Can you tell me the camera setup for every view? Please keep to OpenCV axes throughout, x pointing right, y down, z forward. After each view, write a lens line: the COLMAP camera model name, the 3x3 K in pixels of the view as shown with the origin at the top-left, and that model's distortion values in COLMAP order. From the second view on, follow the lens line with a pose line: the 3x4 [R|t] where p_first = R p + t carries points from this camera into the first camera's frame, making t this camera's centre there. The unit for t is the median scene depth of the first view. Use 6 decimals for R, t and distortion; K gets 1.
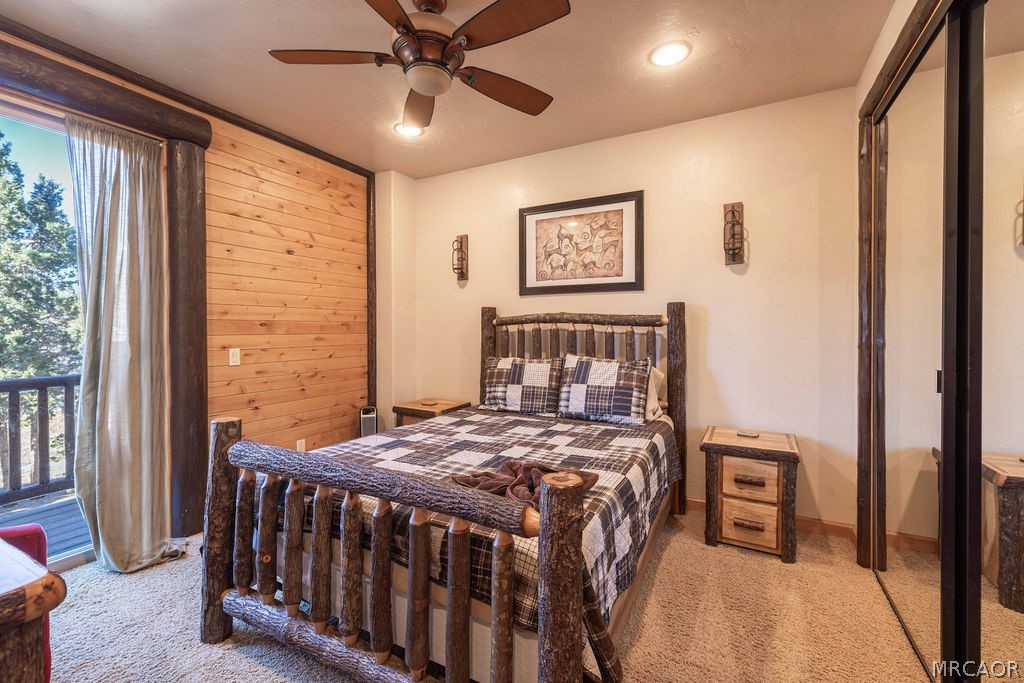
lens RADIAL K [[440.0, 0, 511.4], [0, 440.0, 339.1], [0, 0, 1]] dist [0.003747, -0.000468]
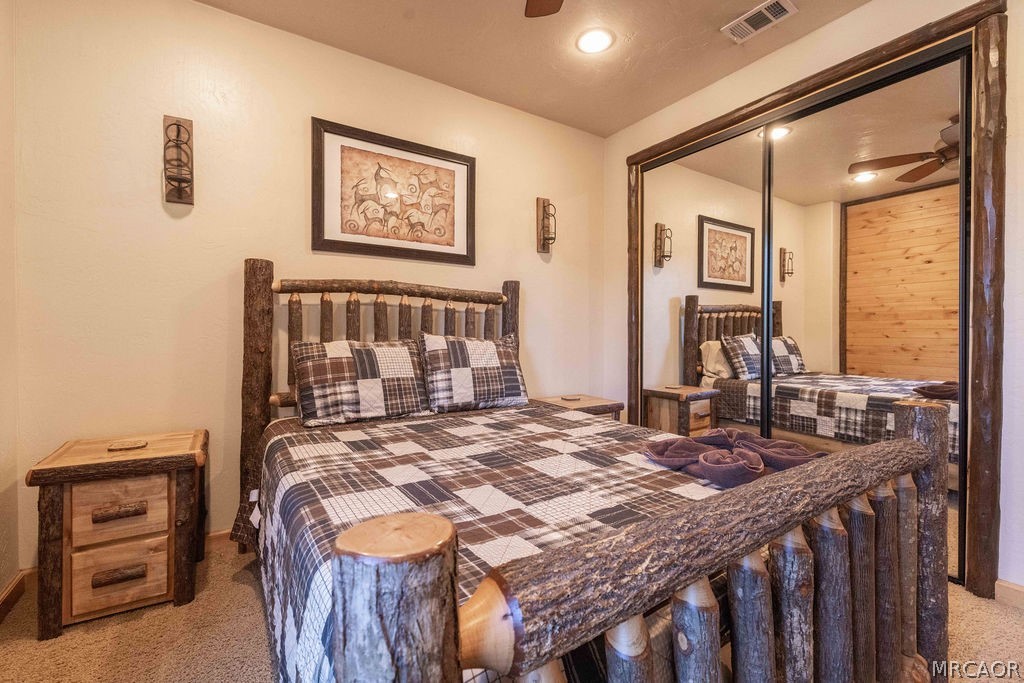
lens RADIAL K [[440.0, 0, 521.4], [0, 440.0, 337.6], [0, 0, 1]] dist [0.003747, -0.000468]
pose [[0.475054, -0.006223, 0.879935, -0.509993], [0.017611, 0.999842, -0.002436, 0.049470], [-0.879780, 0.016654, 0.475088, 0.510040]]
